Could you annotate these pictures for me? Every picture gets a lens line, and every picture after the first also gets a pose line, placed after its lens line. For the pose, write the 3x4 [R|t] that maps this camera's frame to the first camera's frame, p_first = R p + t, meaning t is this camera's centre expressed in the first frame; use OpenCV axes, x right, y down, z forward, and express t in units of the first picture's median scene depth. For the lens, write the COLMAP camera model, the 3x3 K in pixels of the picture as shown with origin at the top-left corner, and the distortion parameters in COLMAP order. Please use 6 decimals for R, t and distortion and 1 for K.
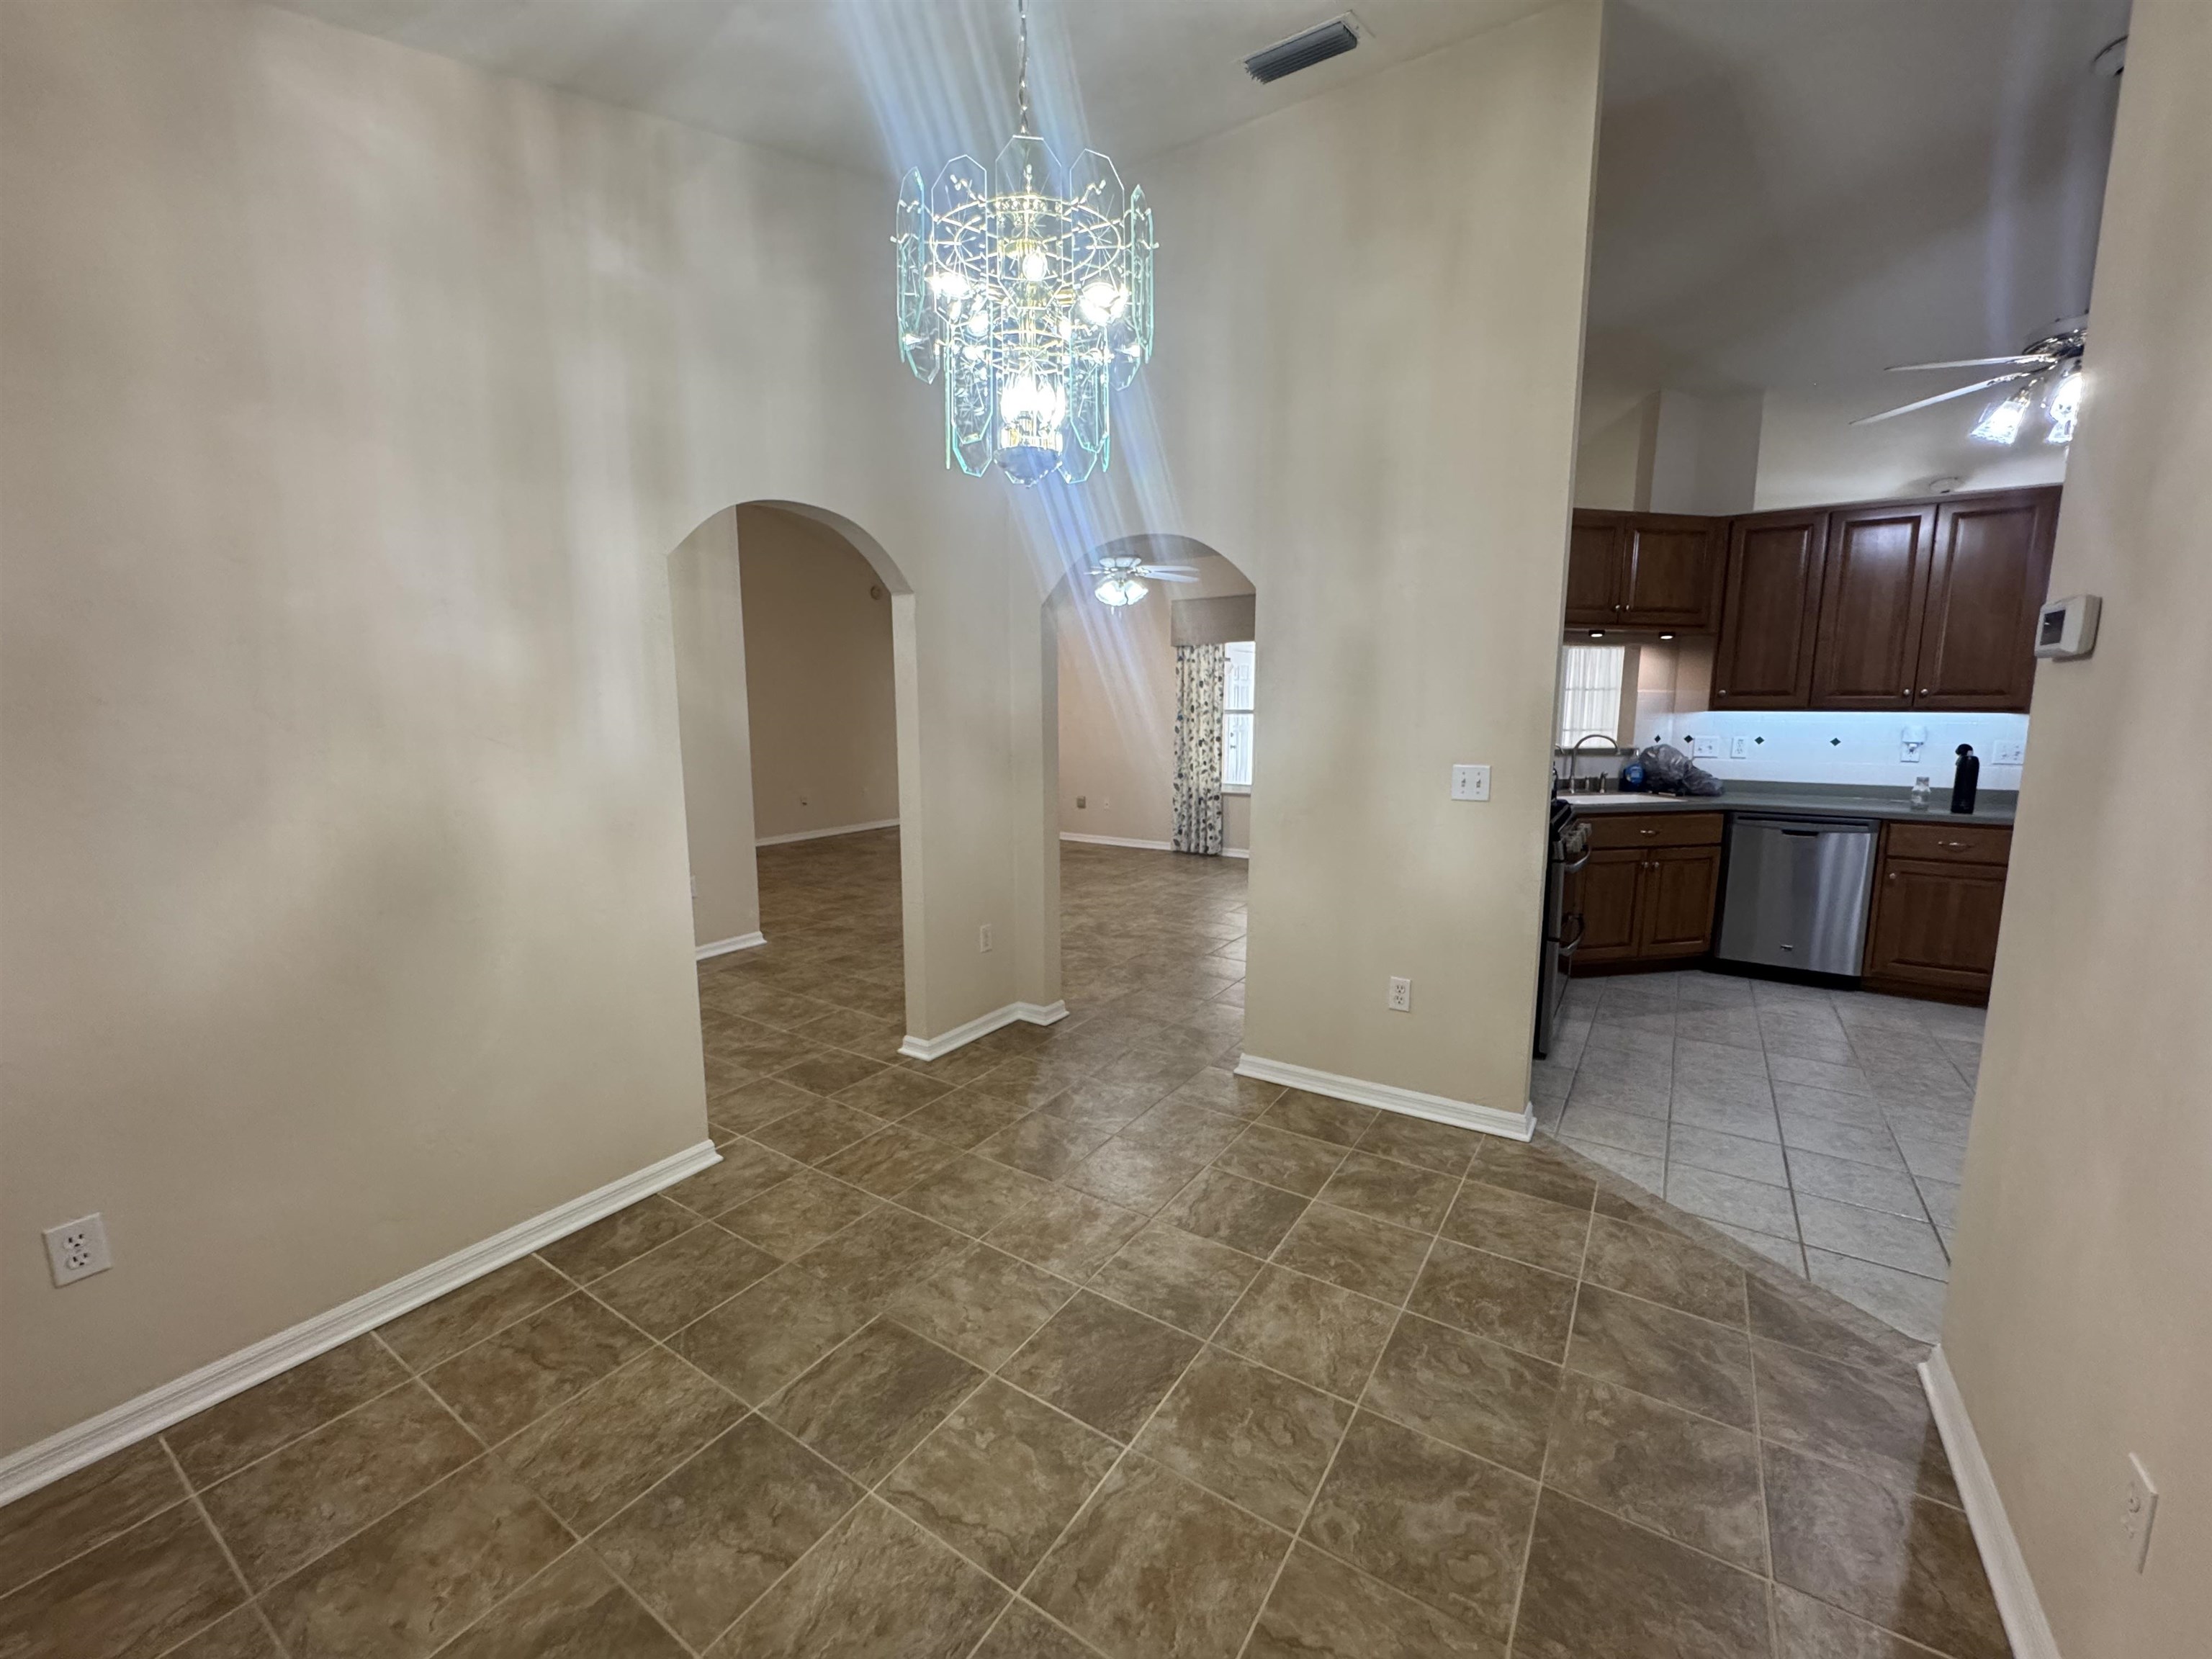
lens RADIAL K [[886.5, 0, 1107.2], [0, 886.5, 829.1], [0, 0, 1]] dist [-0.002447, 0.000157]
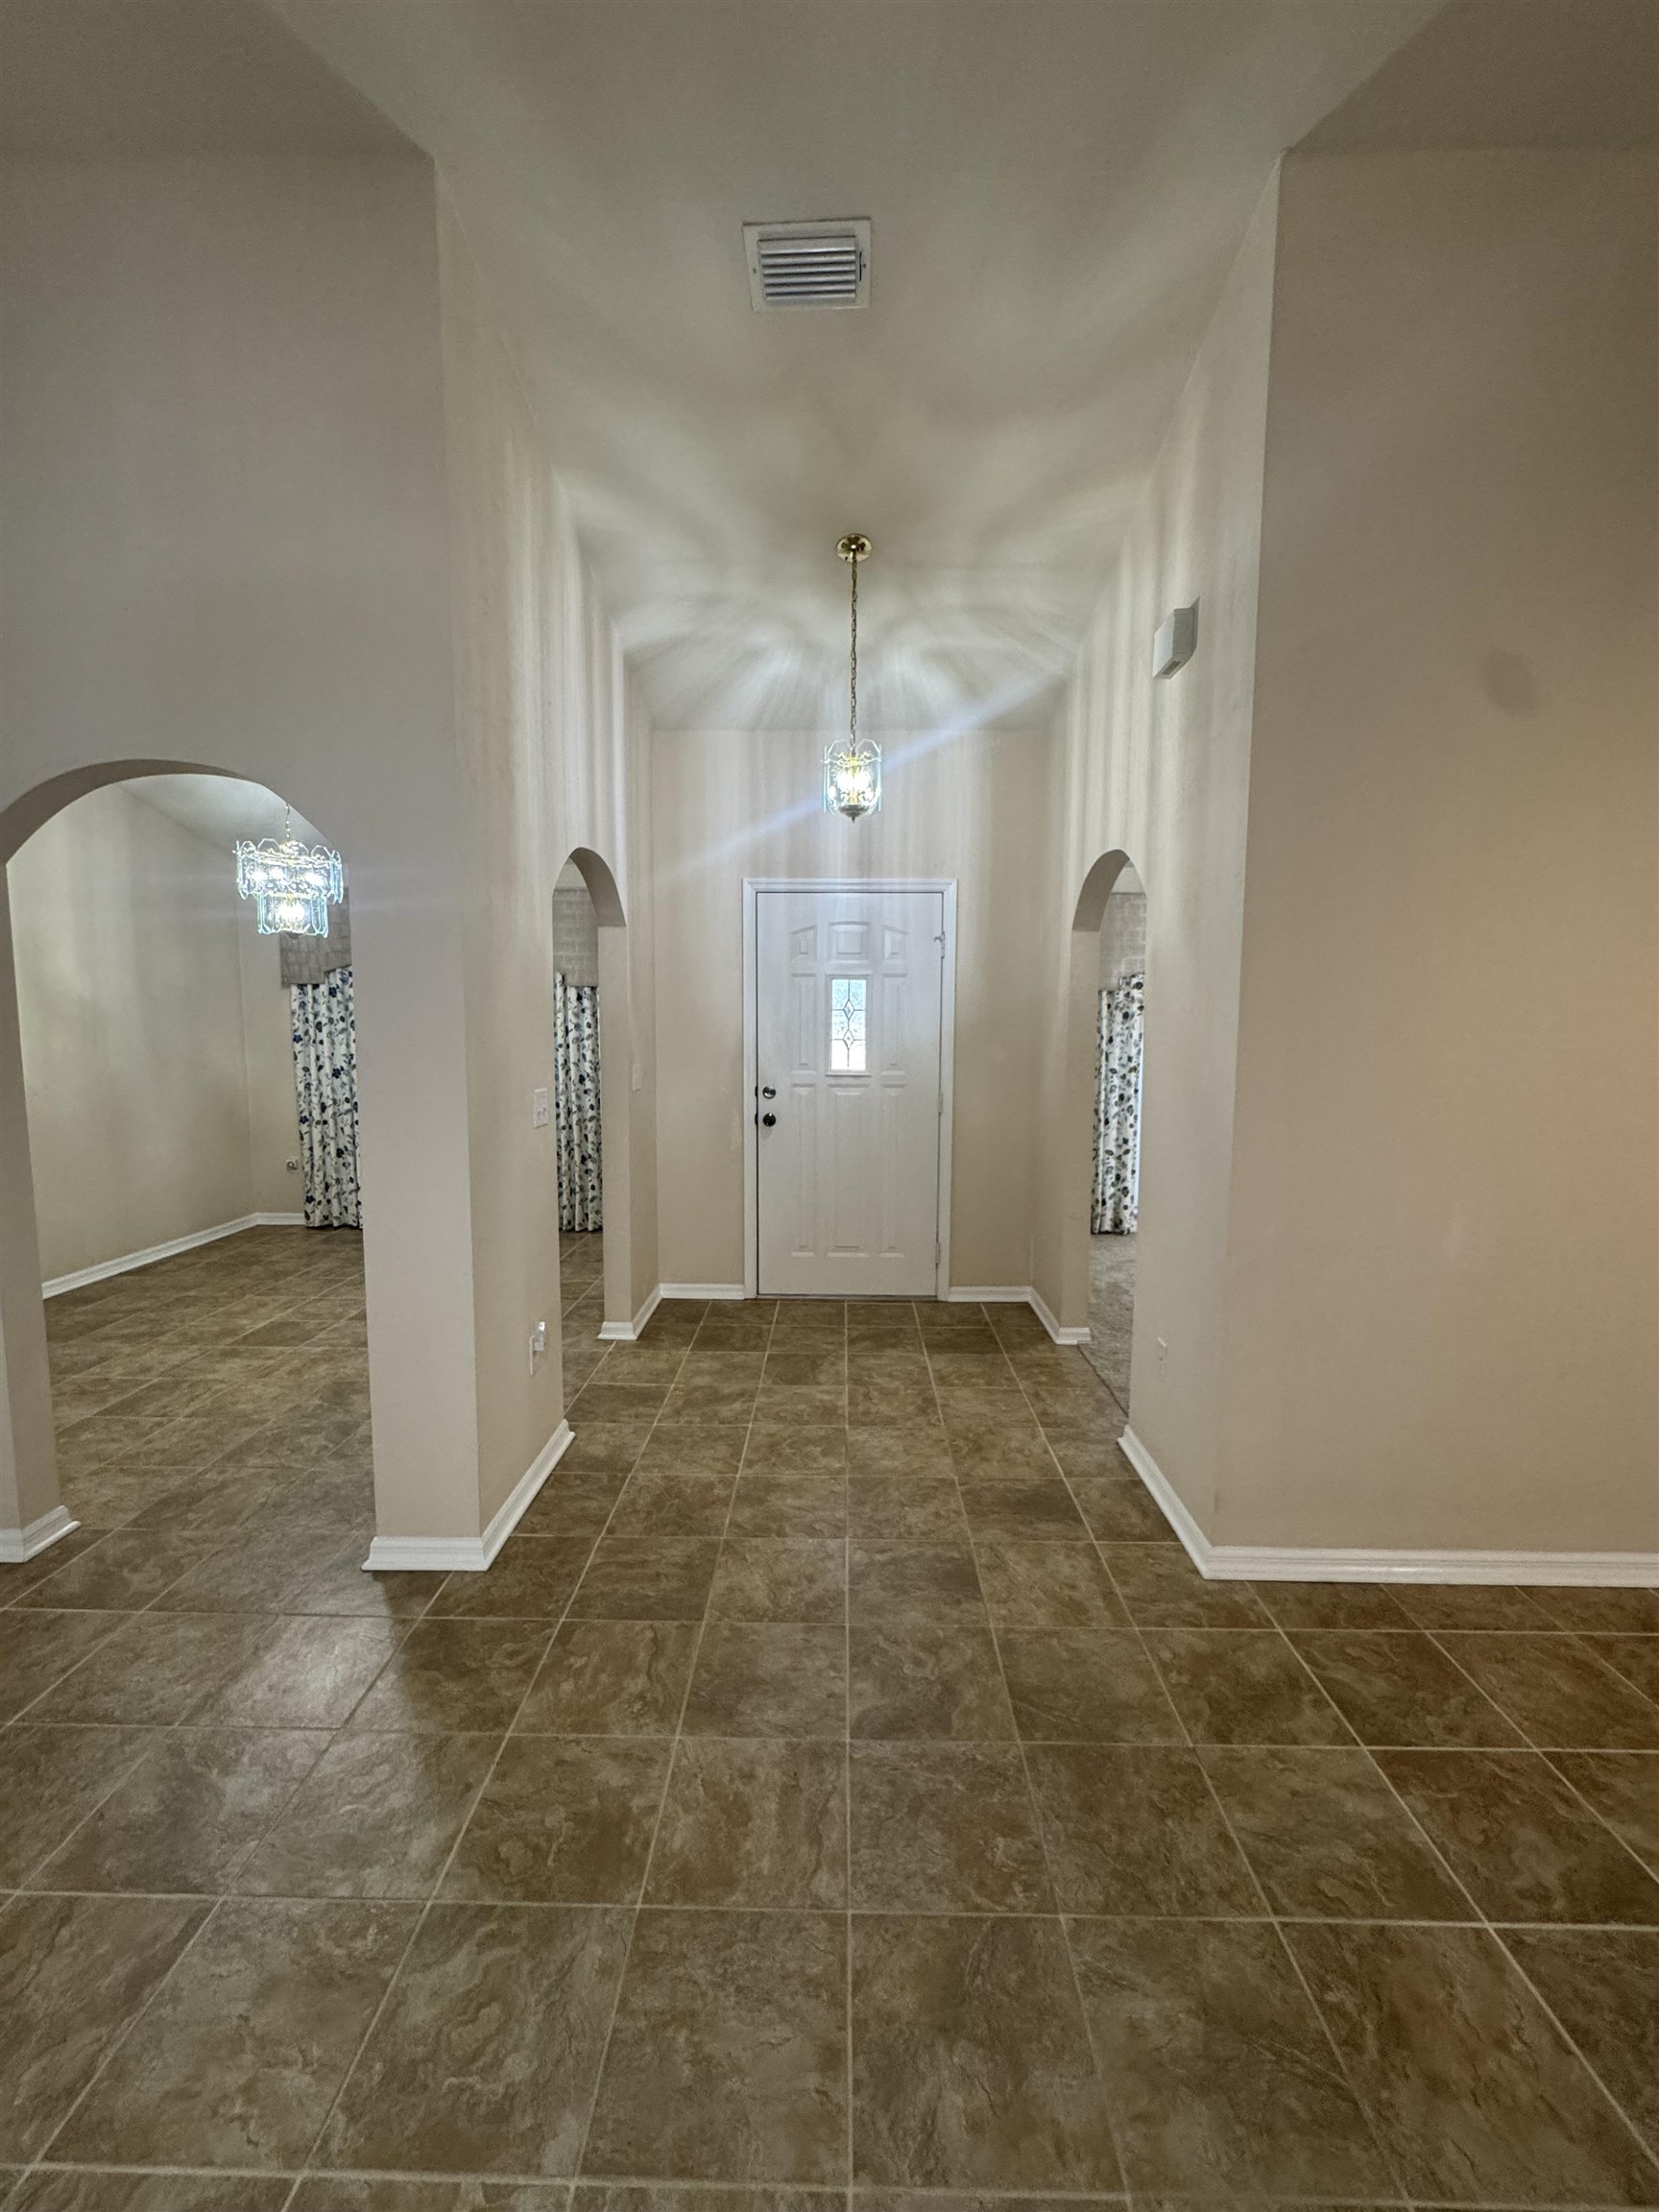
lens RADIAL K [[886.5, 0, 825.2], [0, 886.5, 1105.9], [0, 0, 1]] dist [-0.002447, 0.000157]
pose [[-0.851890, 0.046876, -0.521619, -0.020022], [-0.081346, 0.972056, 0.220206, -0.336286], [0.517365, 0.230023, -0.824271, 2.285121]]
